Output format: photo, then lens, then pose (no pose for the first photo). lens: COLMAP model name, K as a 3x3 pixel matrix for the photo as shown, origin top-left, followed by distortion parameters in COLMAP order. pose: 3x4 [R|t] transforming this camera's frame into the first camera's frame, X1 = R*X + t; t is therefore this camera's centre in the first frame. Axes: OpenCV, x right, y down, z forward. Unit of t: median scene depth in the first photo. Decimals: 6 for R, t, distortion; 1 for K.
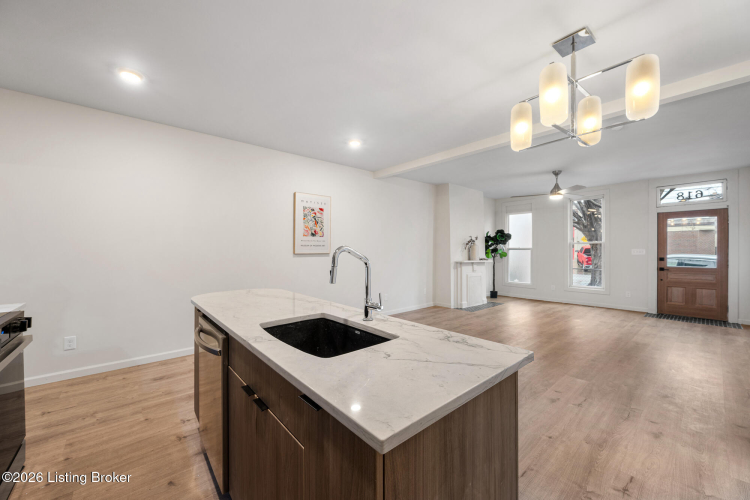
lens RADIAL K [[294.3, 0, 375.0], [0, 294.3, 250.0], [0, 0, 1]] dist [0.000149, 0.000063]
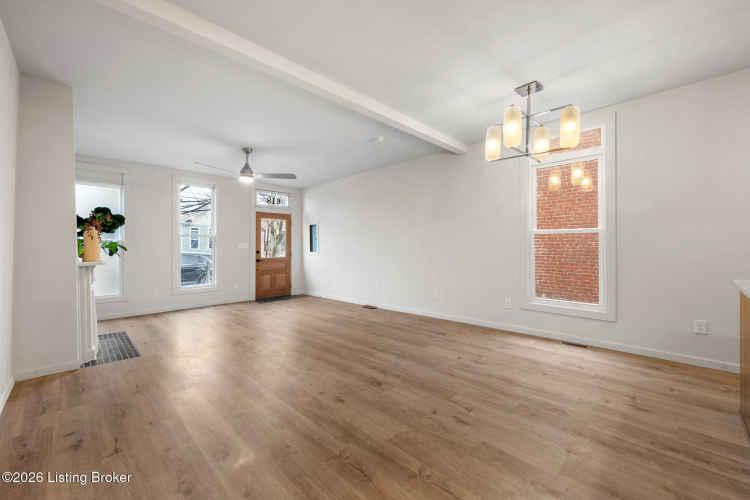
lens RADIAL K [[300.6, 0, 375.0], [0, 300.6, 250.0], [0, 0, 1]] dist [-0.008546, -0.000036]
pose [[-0.053130, -0.006619, 0.998566, -0.257517], [0.006319, 0.999956, 0.006964, 0.019094], [-0.998568, 0.006680, -0.053086, 0.652770]]
